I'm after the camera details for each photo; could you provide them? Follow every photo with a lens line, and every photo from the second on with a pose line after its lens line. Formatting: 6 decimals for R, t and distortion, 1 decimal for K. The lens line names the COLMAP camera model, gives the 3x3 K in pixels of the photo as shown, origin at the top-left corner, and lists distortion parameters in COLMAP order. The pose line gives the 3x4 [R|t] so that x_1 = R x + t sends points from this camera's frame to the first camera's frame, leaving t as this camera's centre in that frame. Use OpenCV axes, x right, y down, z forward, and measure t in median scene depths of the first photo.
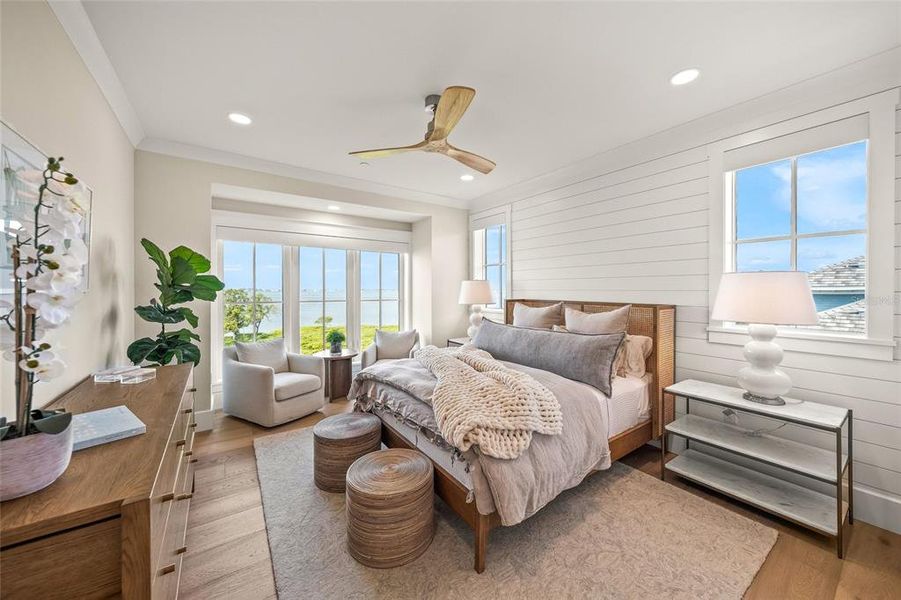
lens RADIAL K [[328.4, 0, 447.4], [0, 328.4, 295.0], [0, 0, 1]] dist [0.007674, -0.000047]
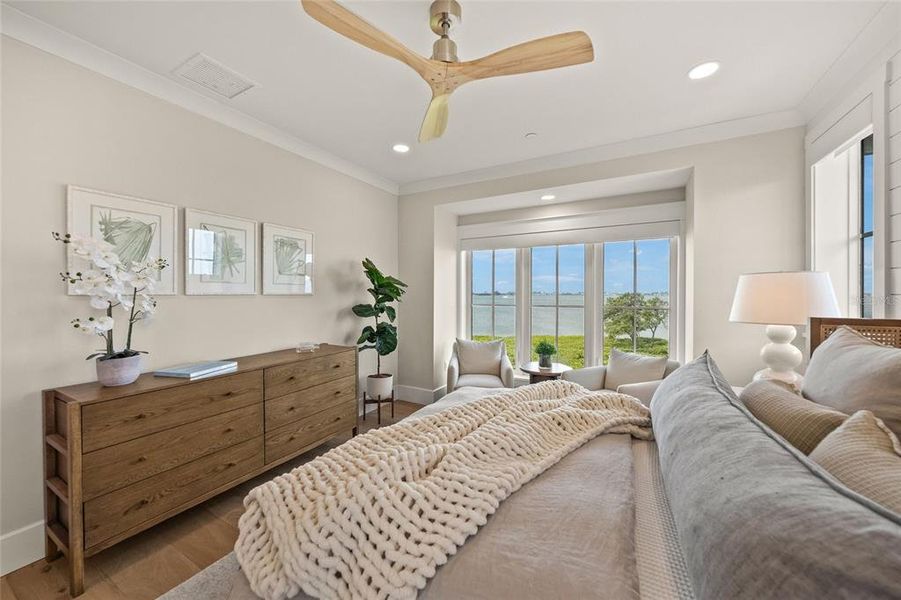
lens RADIAL K [[328.4, 0, 447.4], [0, 328.4, 295.0], [0, 0, 1]] dist [0.007674, -0.000047]
pose [[0.440441, 0.005157, -0.897767, 0.297241], [-0.015417, 0.999879, -0.001820, -0.004154], [0.897649, 0.014643, 0.440468, 0.369067]]
